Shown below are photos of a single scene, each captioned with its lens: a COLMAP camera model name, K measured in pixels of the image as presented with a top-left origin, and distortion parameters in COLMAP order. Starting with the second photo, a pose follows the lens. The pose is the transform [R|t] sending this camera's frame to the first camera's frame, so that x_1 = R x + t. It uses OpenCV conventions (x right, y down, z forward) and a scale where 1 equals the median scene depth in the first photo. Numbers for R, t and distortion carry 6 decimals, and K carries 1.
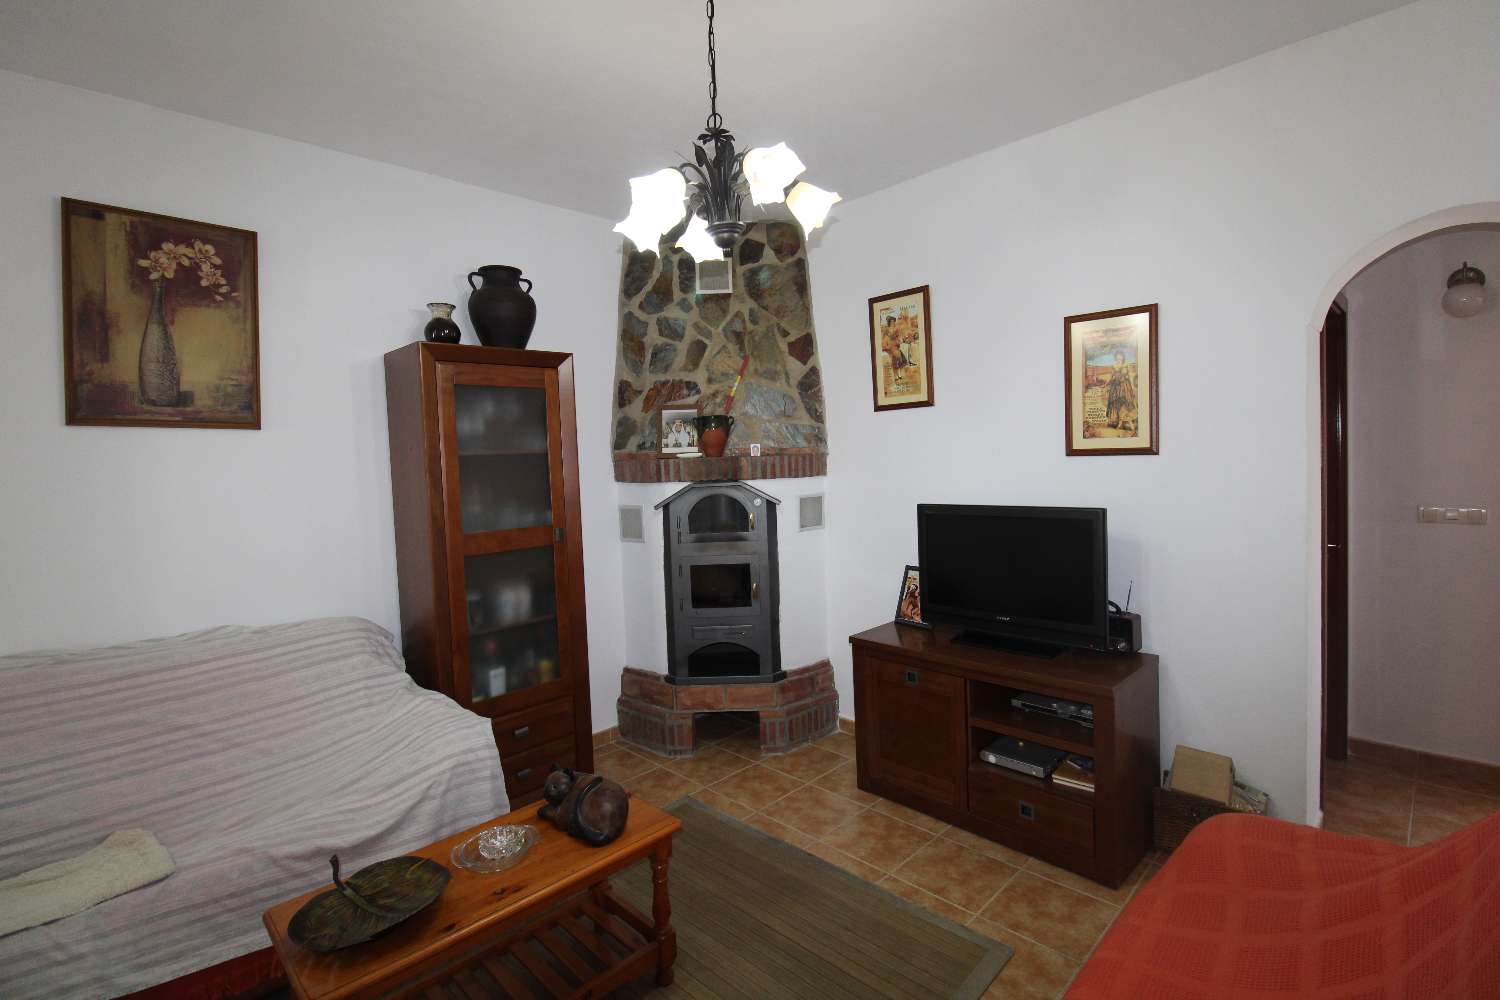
lens RADIAL K [[701.1, 0, 745.6], [0, 701.1, 490.8], [0, 0, 1]] dist [0.002022, -0.015227]
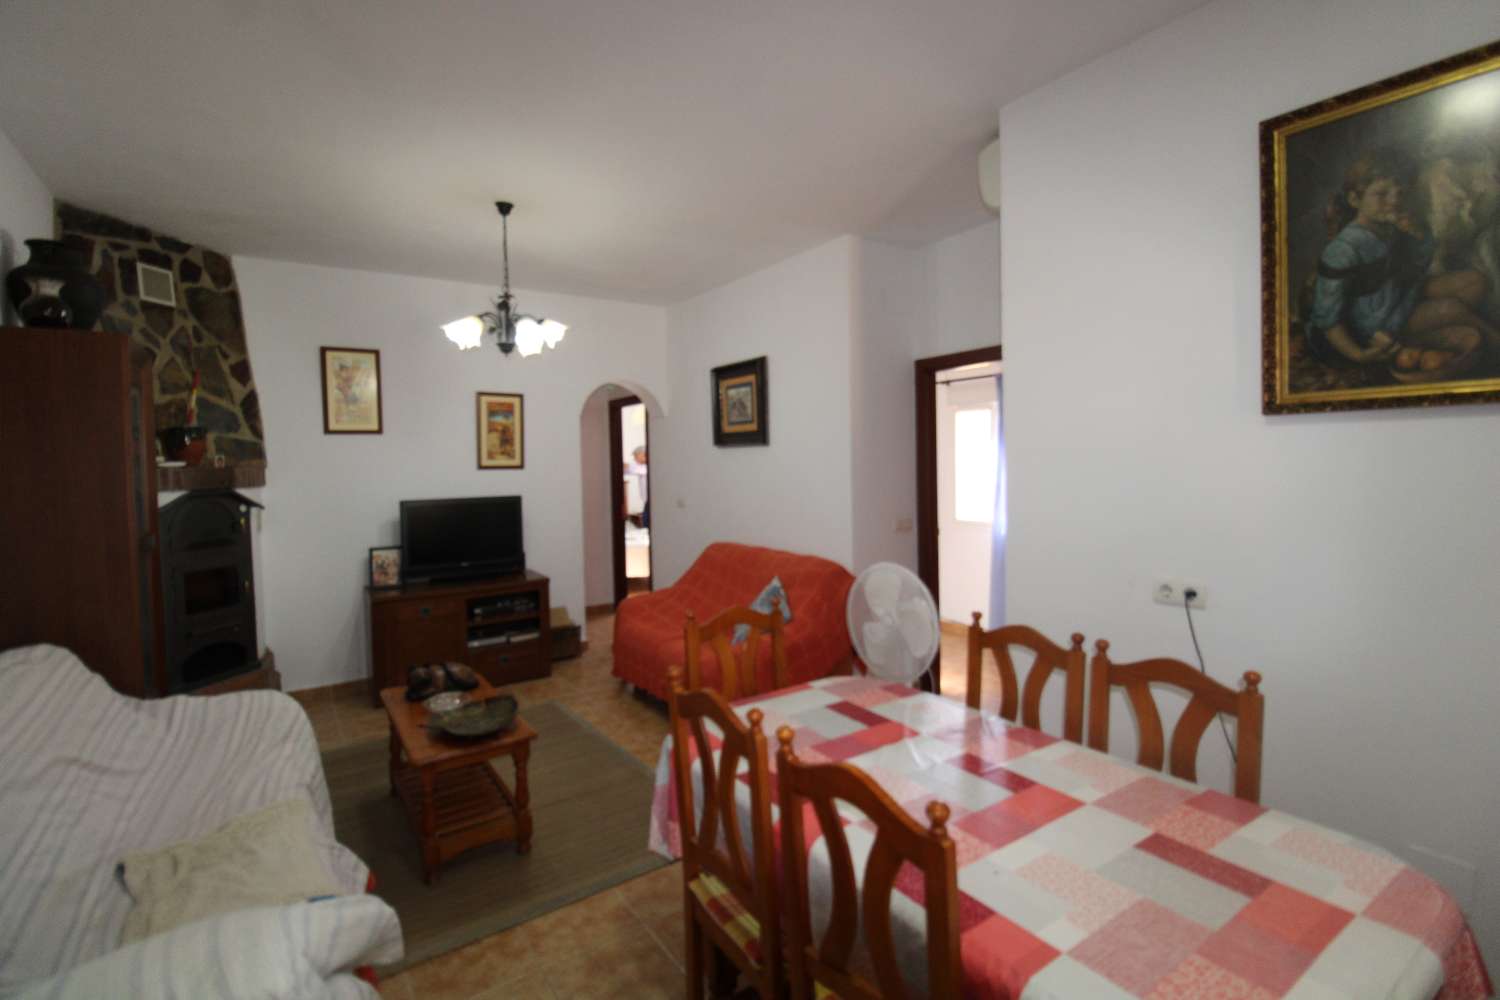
lens RADIAL K [[701.1, 0, 745.6], [0, 701.1, 490.8], [0, 0, 1]] dist [0.002022, -0.015227]
pose [[0.171938, -0.009584, 0.985061, -0.947272], [0.056579, 0.998398, -0.000162, 0.035006], [-0.983482, 0.055762, 0.172205, 0.024799]]
